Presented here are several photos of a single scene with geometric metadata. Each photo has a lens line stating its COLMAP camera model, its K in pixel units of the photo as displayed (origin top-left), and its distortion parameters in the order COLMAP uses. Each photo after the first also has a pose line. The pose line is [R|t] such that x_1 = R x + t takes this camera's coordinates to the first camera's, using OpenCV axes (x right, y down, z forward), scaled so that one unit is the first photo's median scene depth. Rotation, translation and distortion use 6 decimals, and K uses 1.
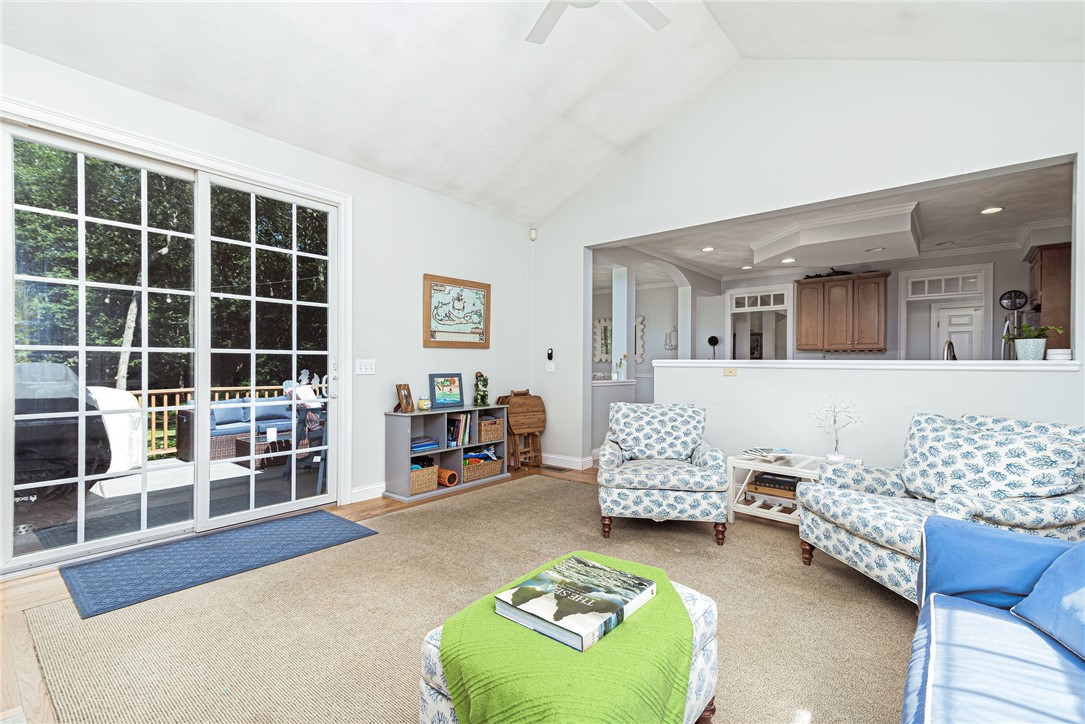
lens RADIAL K [[485.7, 0, 543.8], [0, 485.7, 364.1], [0, 0, 1]] dist [0.028047, 0.000256]
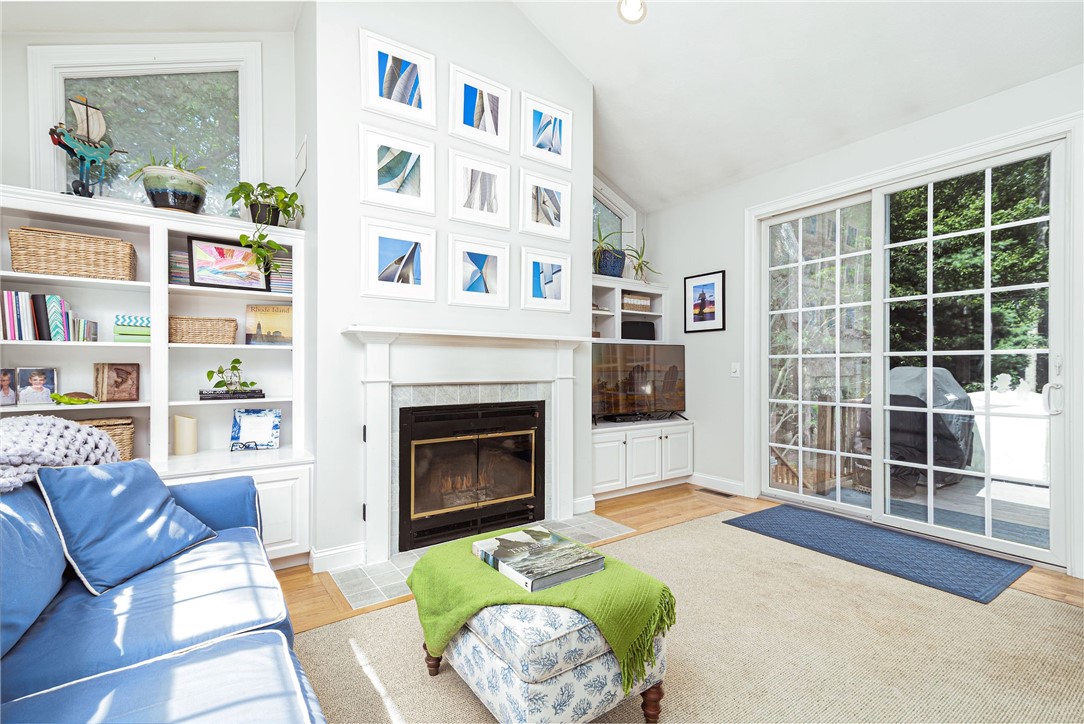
lens RADIAL K [[485.3, 0, 543.3], [0, 485.3, 364.1], [0, 0, 1]] dist [0.028047, 0.000256]
pose [[-0.248960, -0.007502, -0.968485, 0.836595], [-0.002626, 0.999972, -0.007071, 0.005595], [0.968510, 0.000783, -0.248972, 0.888914]]
